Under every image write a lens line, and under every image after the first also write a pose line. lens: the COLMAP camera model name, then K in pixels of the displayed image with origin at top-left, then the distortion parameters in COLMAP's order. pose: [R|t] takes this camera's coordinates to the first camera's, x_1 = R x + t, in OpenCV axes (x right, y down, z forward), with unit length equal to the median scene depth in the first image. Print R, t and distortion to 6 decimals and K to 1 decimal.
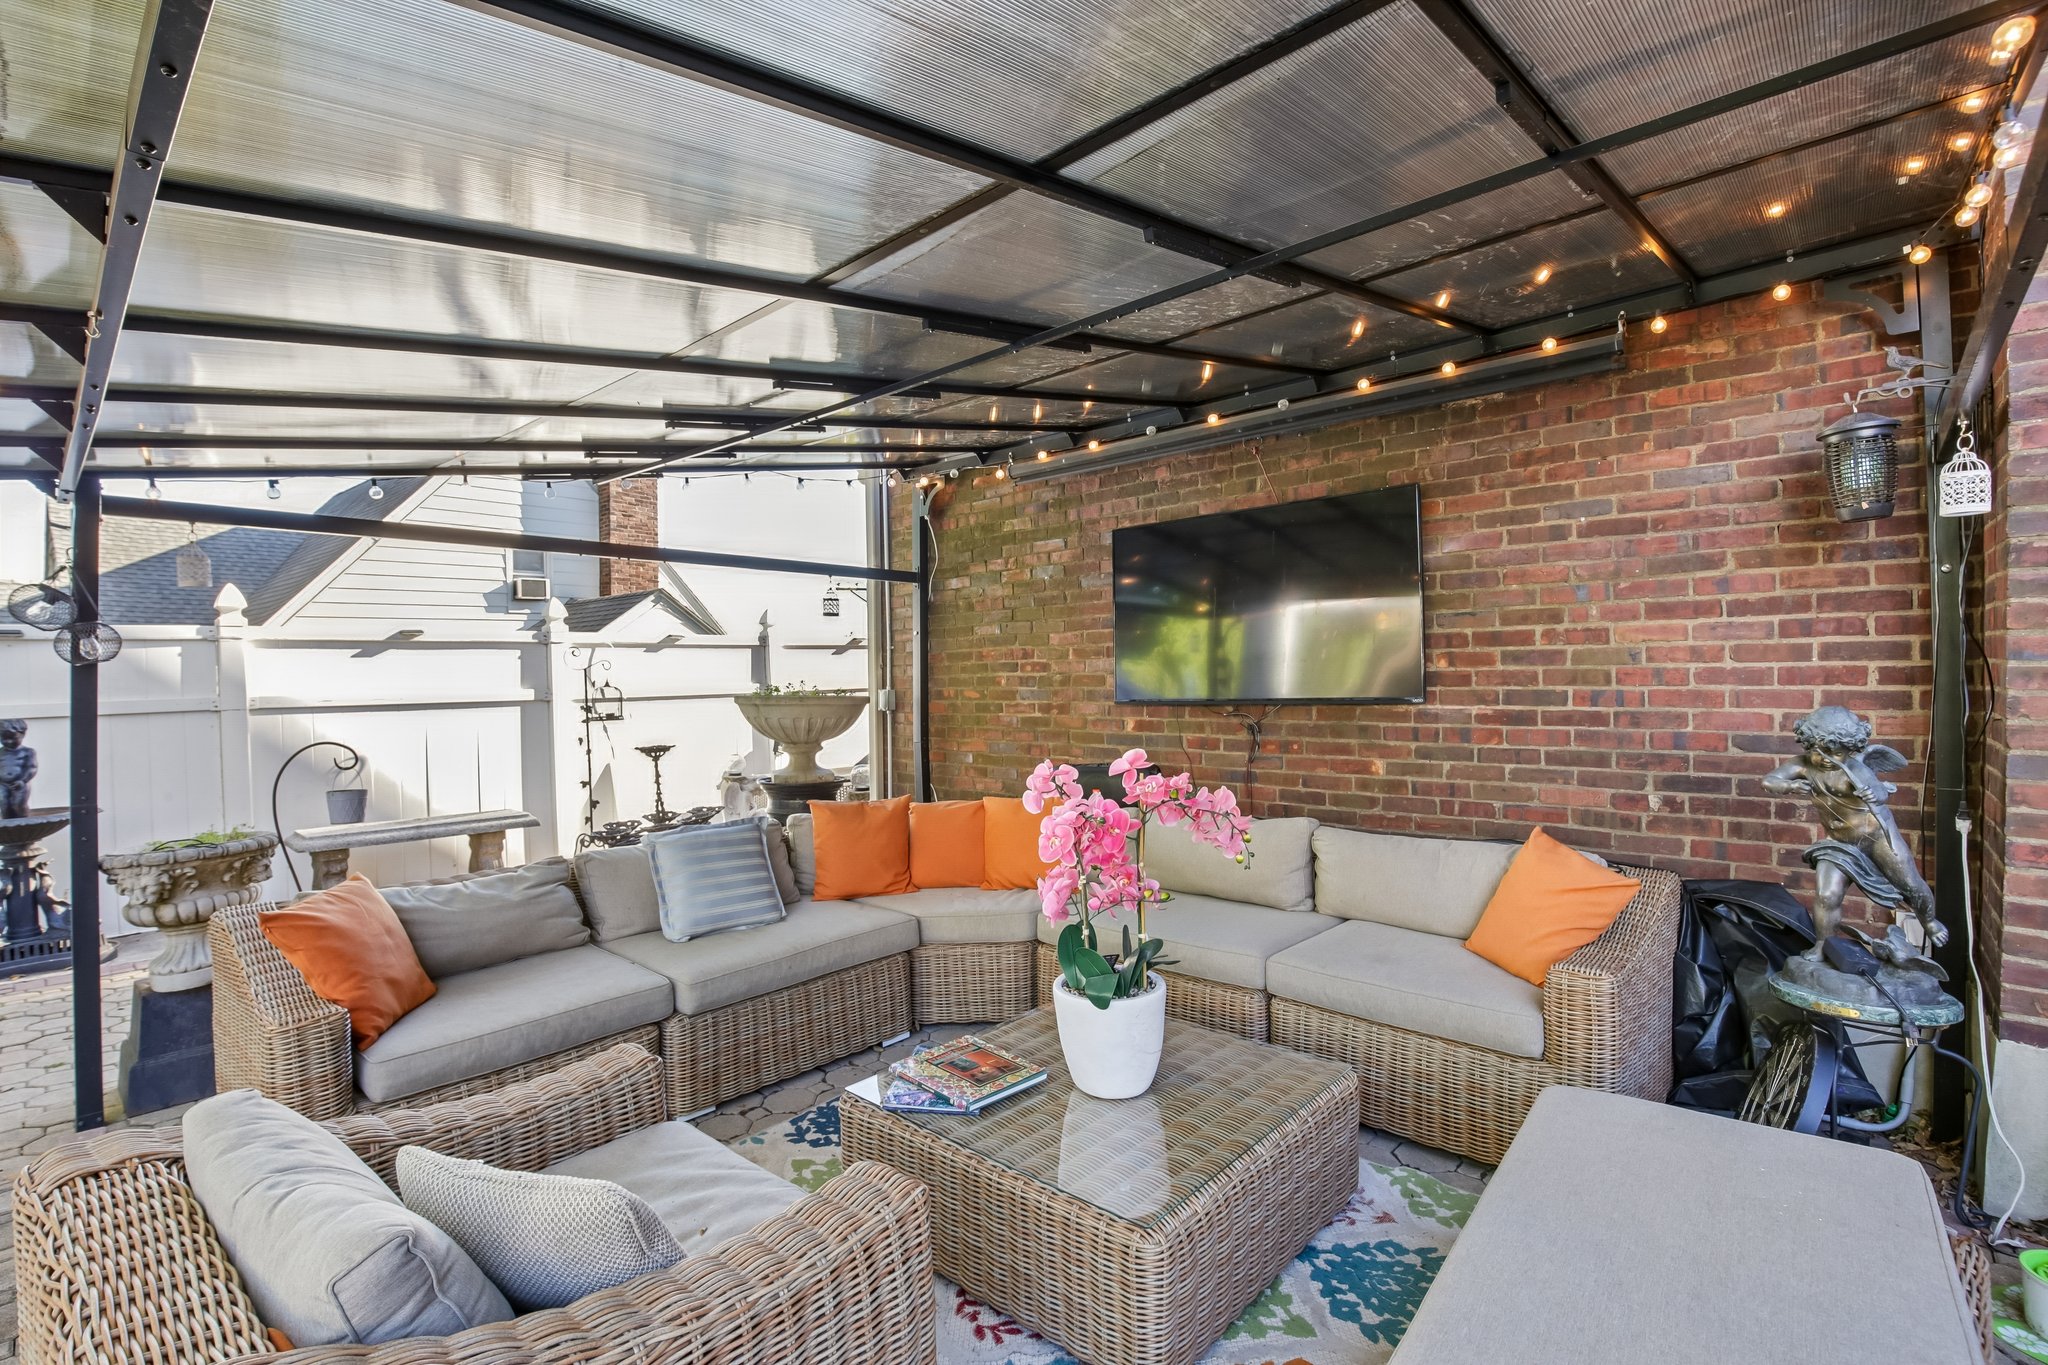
lens RADIAL K [[945.7, 0, 1024.0], [0, 945.7, 682.5], [0, 0, 1]] dist [-0.018499, -0.000025]
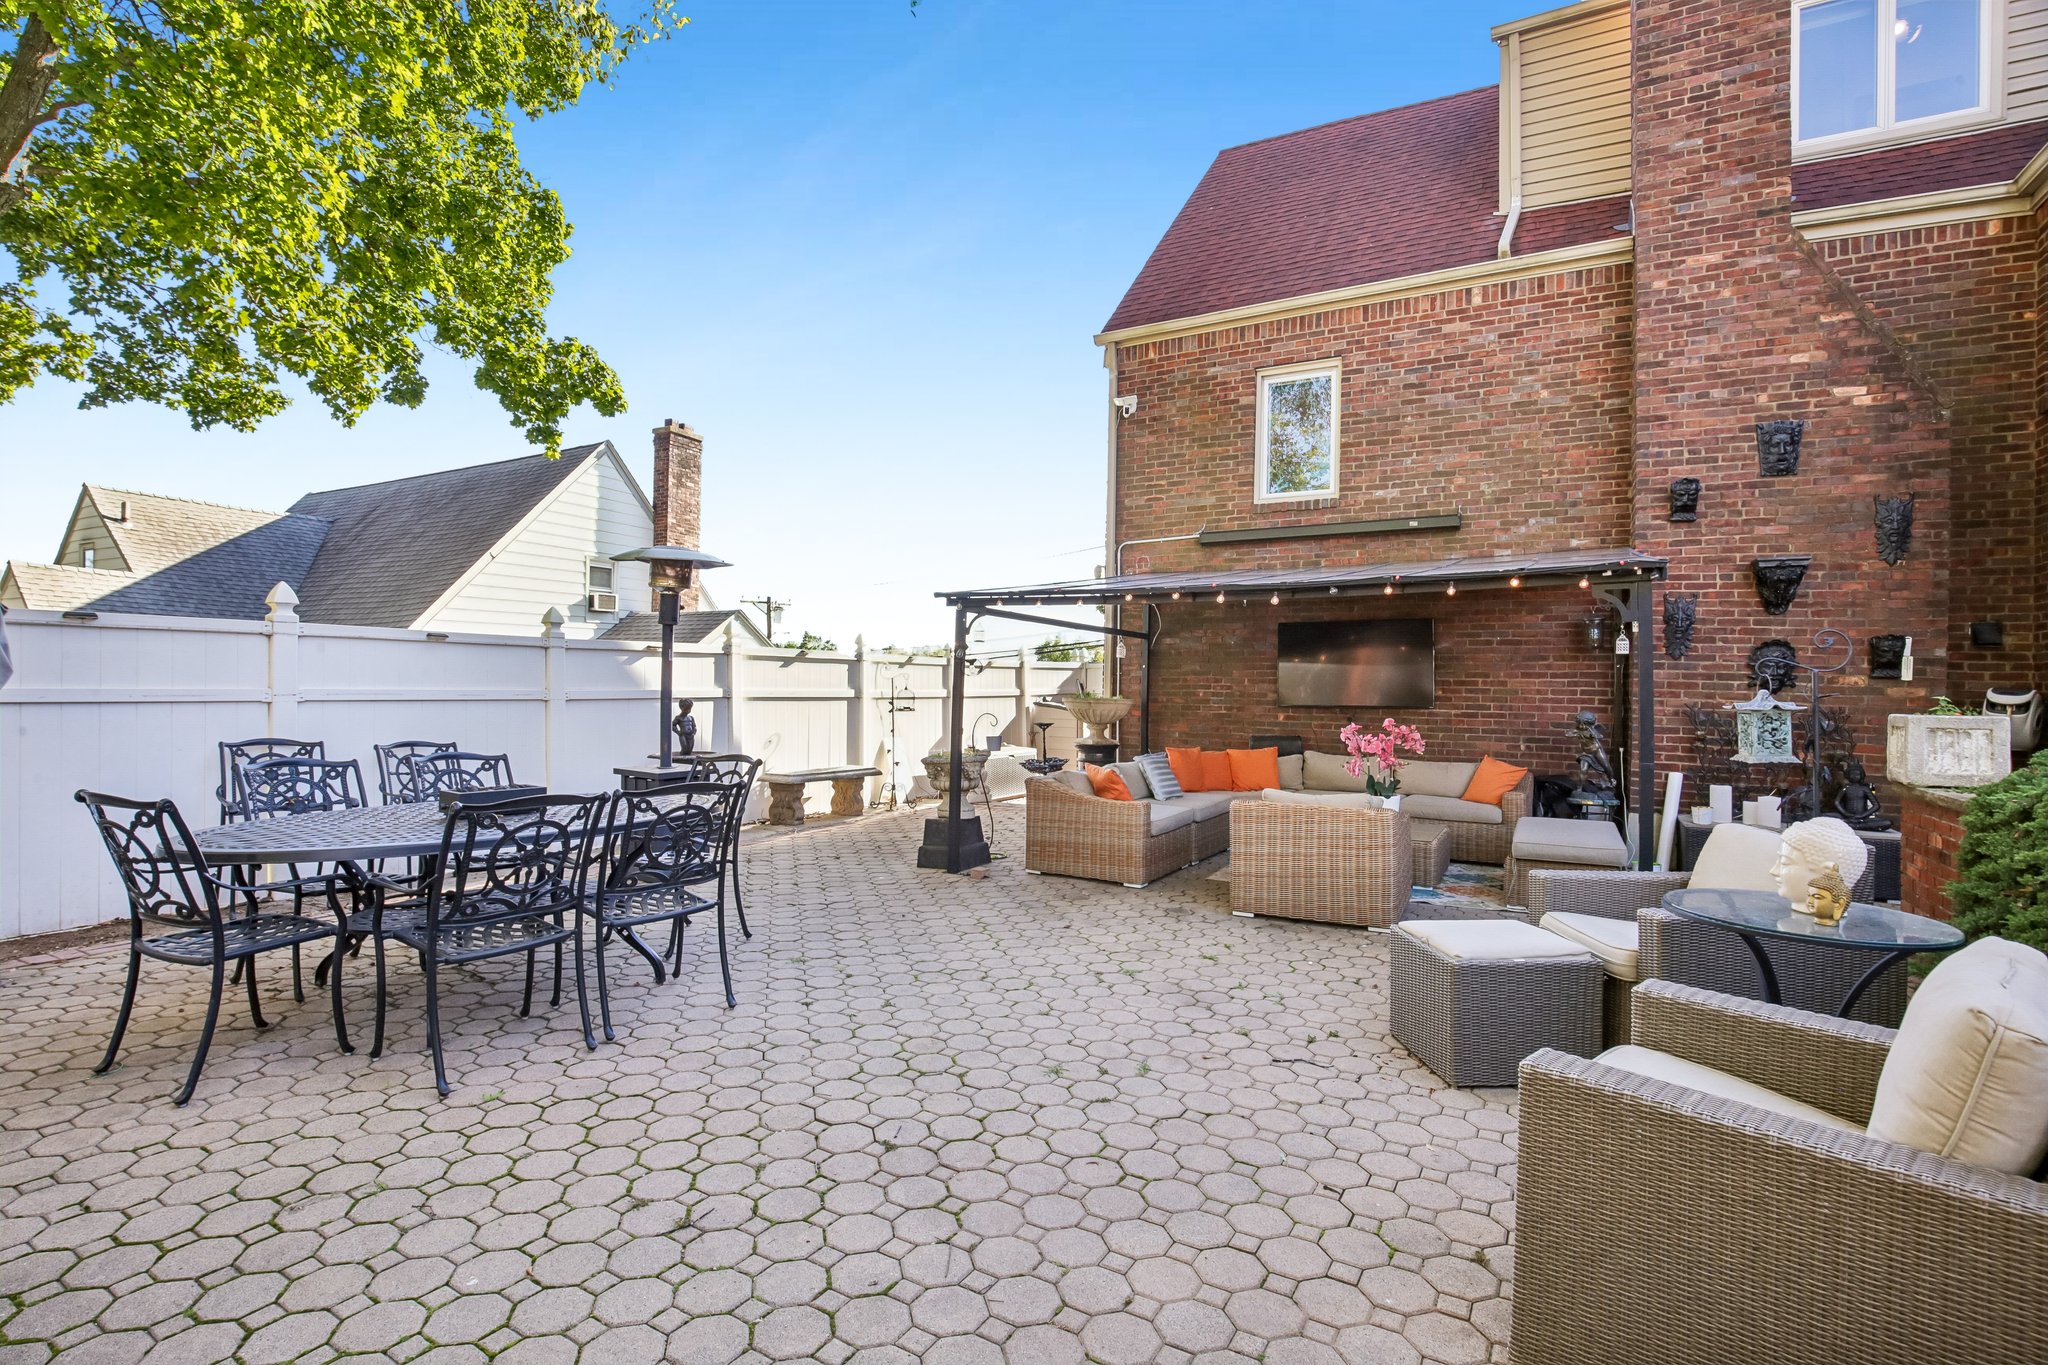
lens RADIAL K [[945.7, 0, 1024.0], [0, 945.7, 682.5], [0, 0, 1]] dist [-0.018499, -0.000025]
pose [[0.978804, 0.029437, 0.202674, -1.232446], [-0.026914, 0.999522, -0.015195, 0.022508], [-0.203025, 0.009418, 0.979128, -1.297085]]
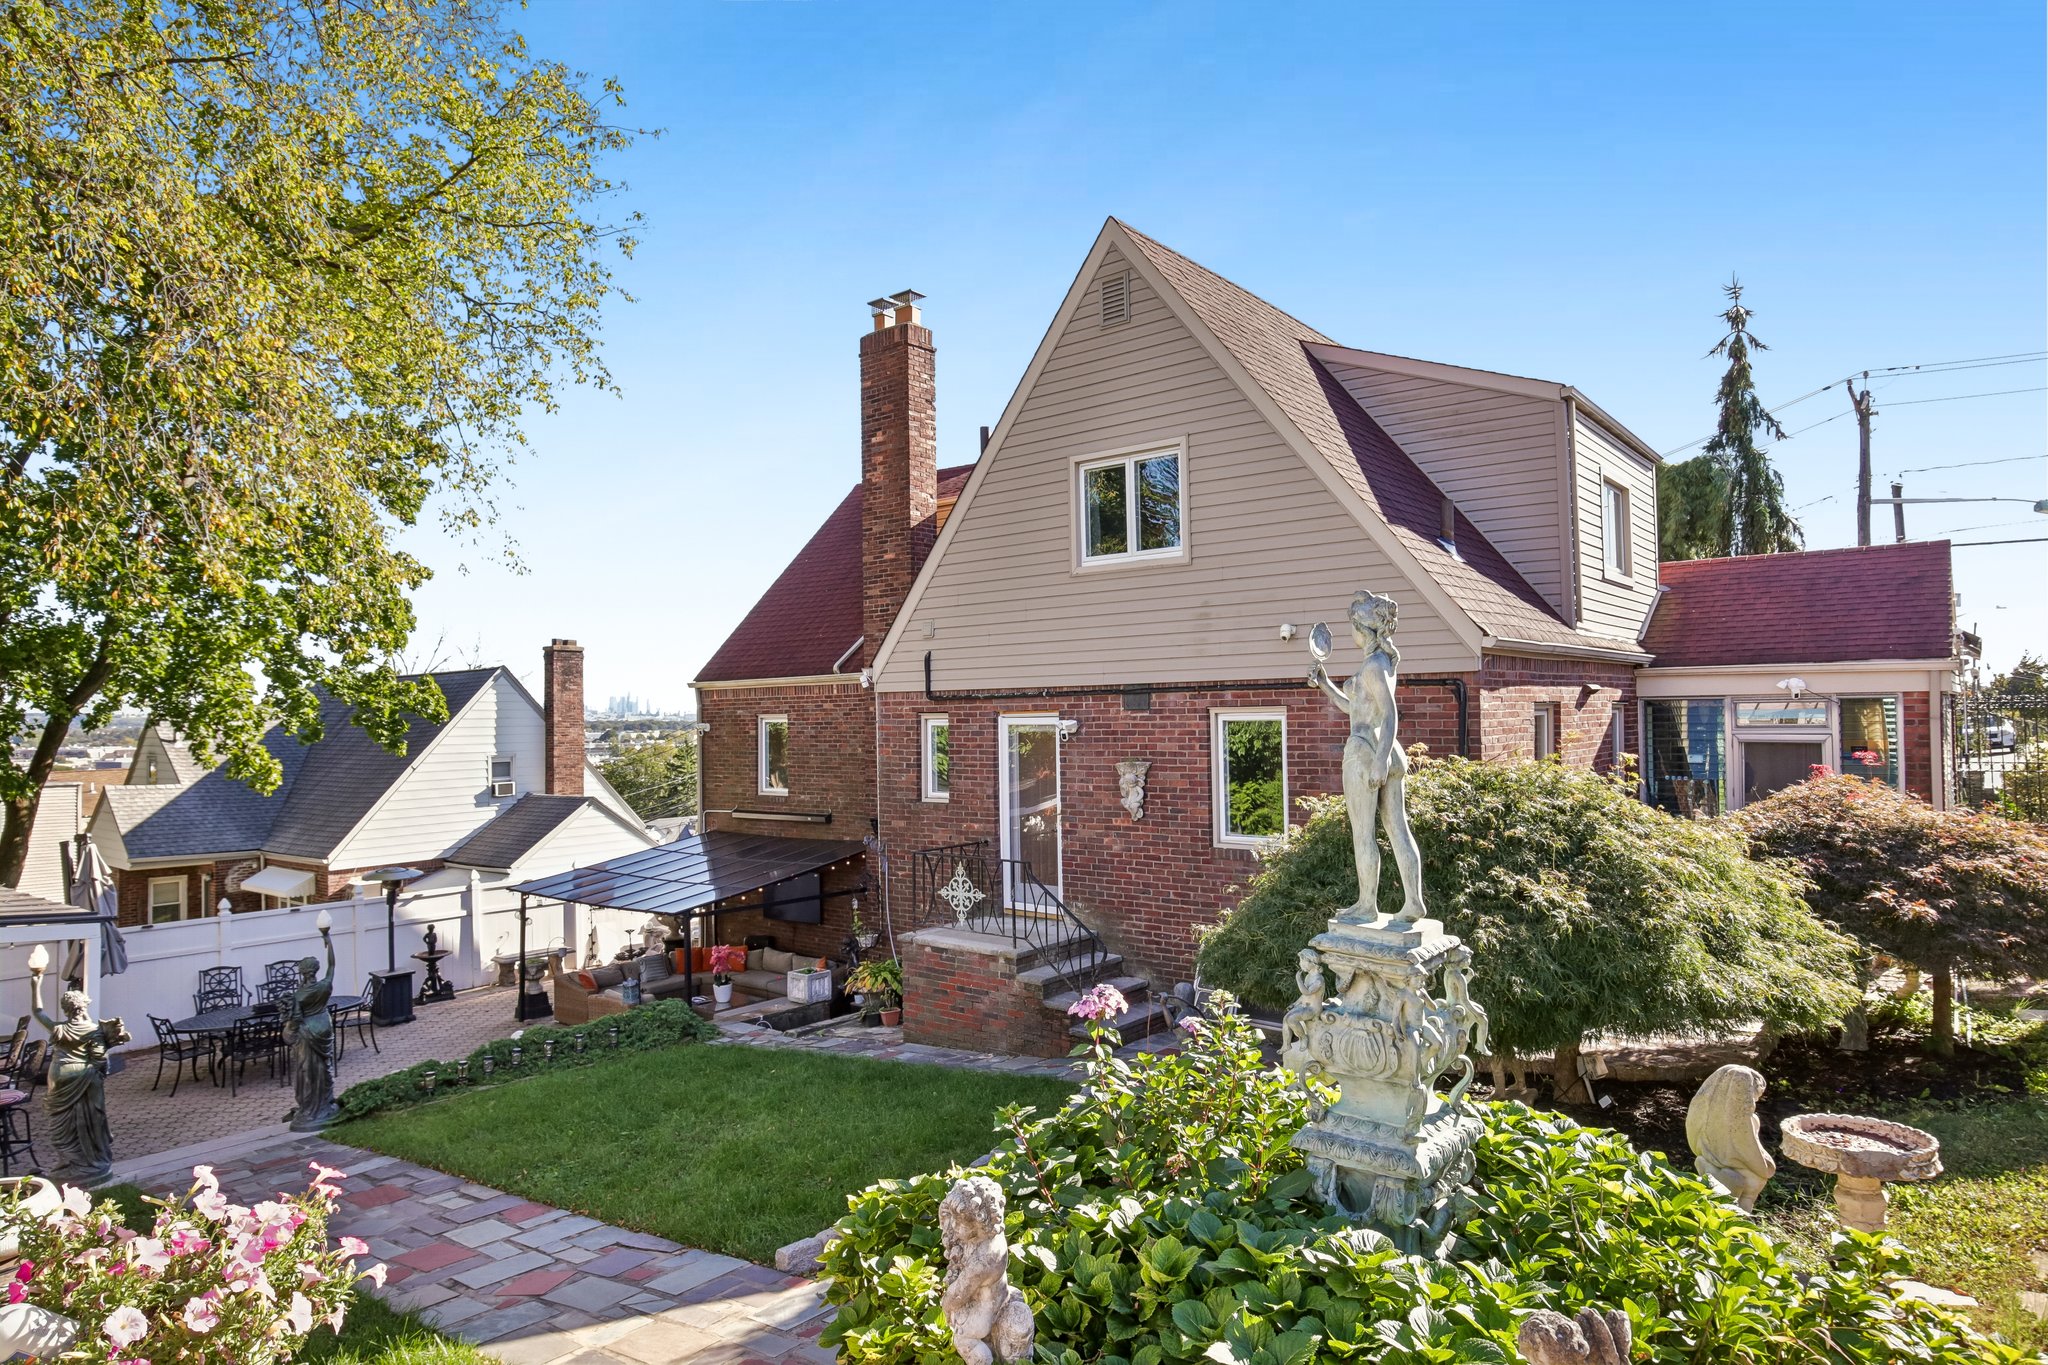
lens RADIAL K [[1206.2, 0, 1024.0], [0, 1206.2, 682.5], [0, 0, 1]] dist [-0.002721, -0.000187]
pose [[0.999223, -0.001307, 0.039387, 1.260846], [0.003024, 0.999047, -0.043551, -0.937462], [-0.039292, 0.043636, 0.998275, -5.069268]]
